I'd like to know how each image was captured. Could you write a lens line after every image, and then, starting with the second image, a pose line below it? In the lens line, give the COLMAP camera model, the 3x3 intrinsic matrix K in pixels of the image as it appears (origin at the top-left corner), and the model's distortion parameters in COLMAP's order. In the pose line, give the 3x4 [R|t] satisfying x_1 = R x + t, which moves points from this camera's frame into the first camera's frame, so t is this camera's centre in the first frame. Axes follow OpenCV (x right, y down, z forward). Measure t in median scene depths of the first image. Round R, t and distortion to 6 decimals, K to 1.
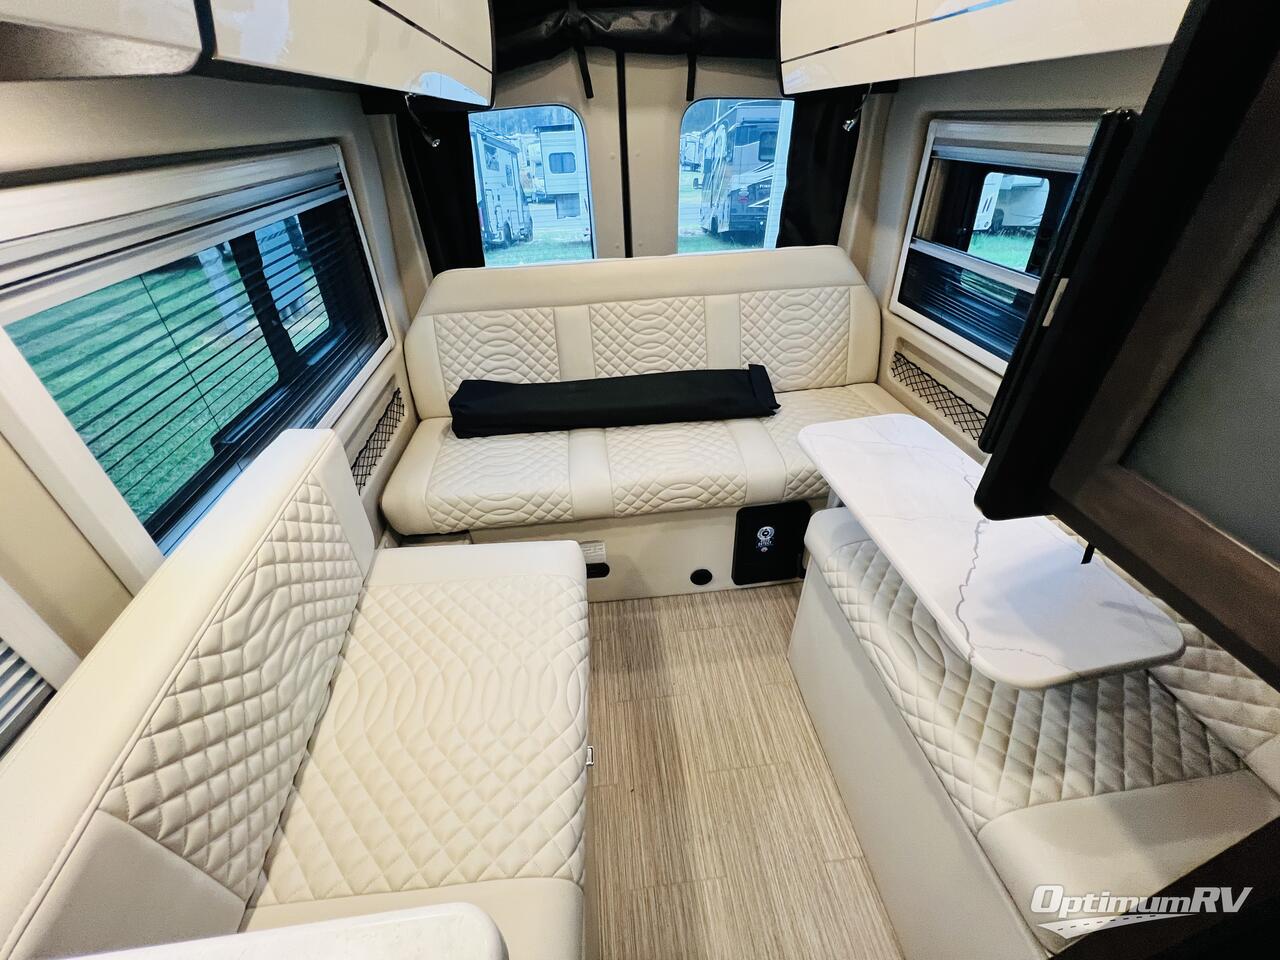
lens RADIAL K [[512.8, 0, 635.7], [0, 512.8, 476.2], [0, 0, 1]] dist [-0.002838, 0.000412]
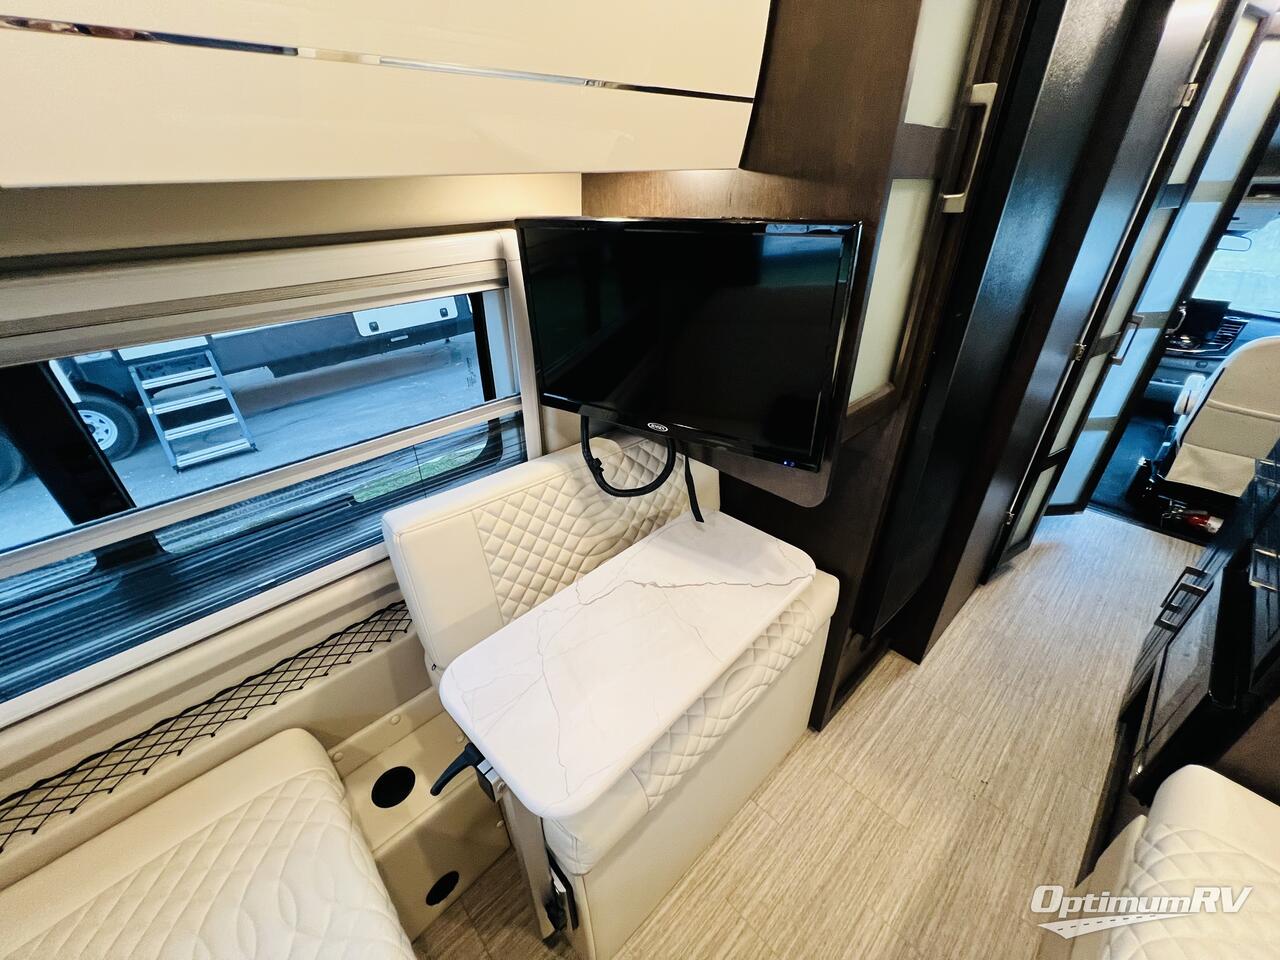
lens RADIAL K [[515.0, 0, 635.3], [0, 515.0, 479.5], [0, 0, 1]] dist [-0.000991, -0.000106]
pose [[-0.601079, -0.360373, 0.713327, 0.018616], [0.491554, 0.537057, 0.685525, -0.404916], [-0.630143, 0.762693, -0.145671, 0.539779]]
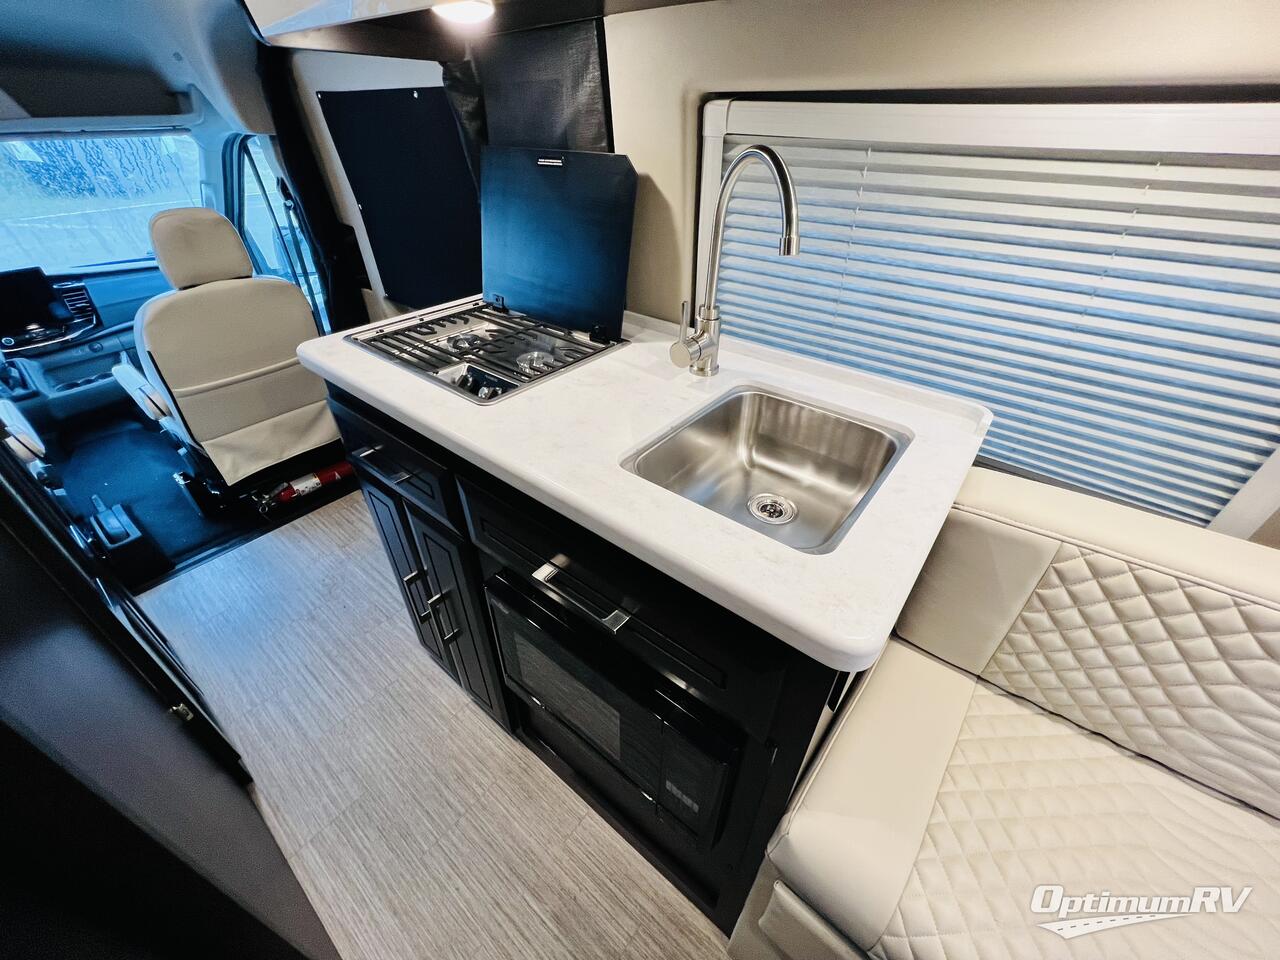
lens RADIAL K [[512.8, 0, 635.7], [0, 512.8, 476.2], [0, 0, 1]] dist [-0.002838, 0.000412]
pose [[-0.706812, 0.434461, -0.558266, 0.131840], [-0.392786, 0.415311, 0.820510, -0.031875], [0.588333, 0.799225, -0.122897, 0.095176]]
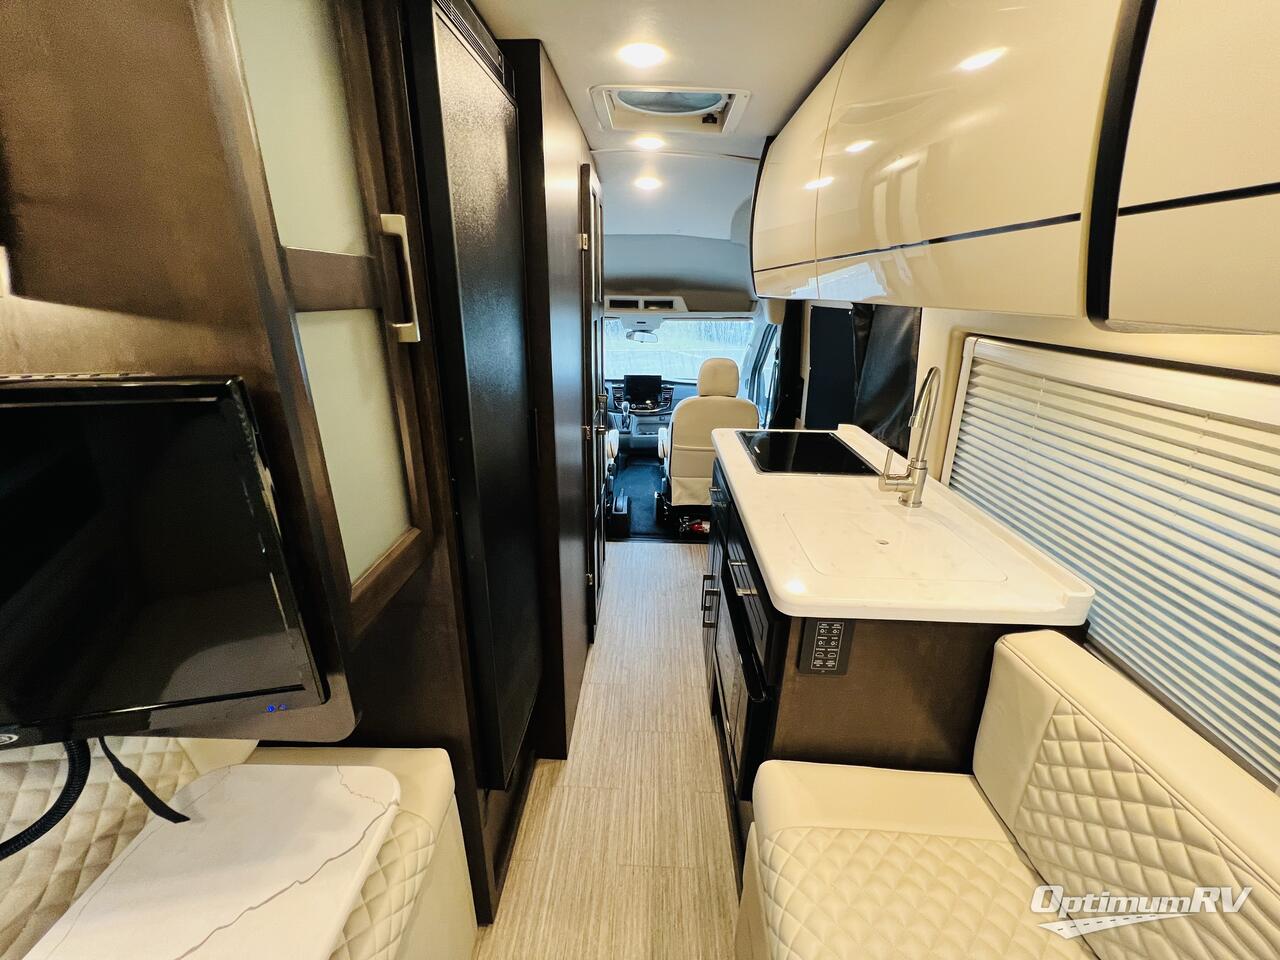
lens RADIAL K [[515.0, 0, 635.3], [0, 515.0, 479.5], [0, 0, 1]] dist [-0.000991, -0.000106]
pose [[-0.989483, -0.027434, 0.142022, 0.018994], [0.101650, 0.566644, 0.817669, -0.334247], [-0.102908, 0.823506, -0.557896, 0.411710]]
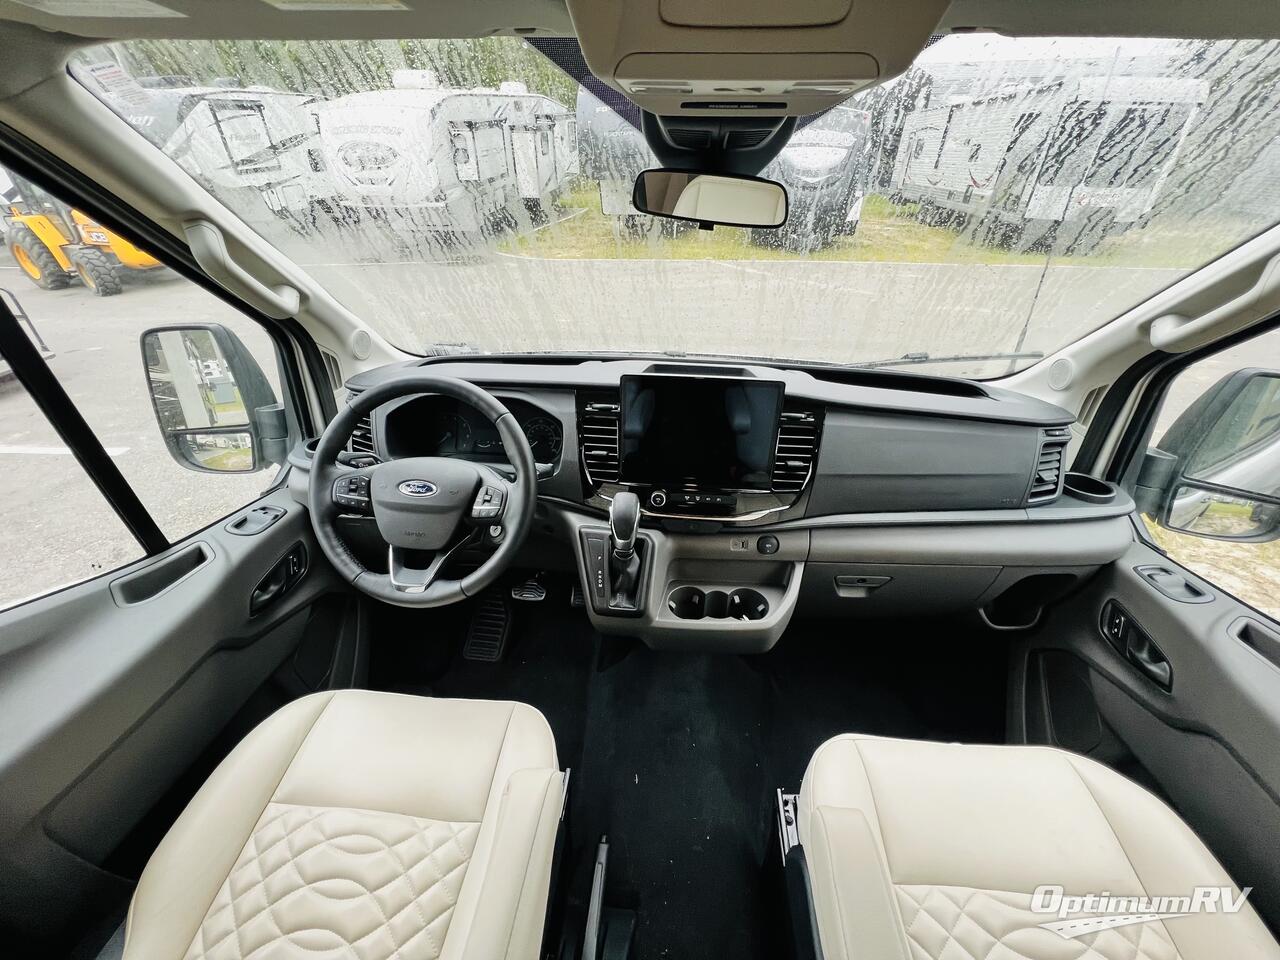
lens RADIAL K [[512.8, 0, 635.7], [0, 512.8, 476.2], [0, 0, 1]] dist [-0.002838, 0.000412]
pose [[-0.977768, -0.096852, 0.185983, 0.274111], [0.140926, 0.353256, 0.924851, 0.780810], [-0.155273, 0.930500, -0.331753, -0.916692]]
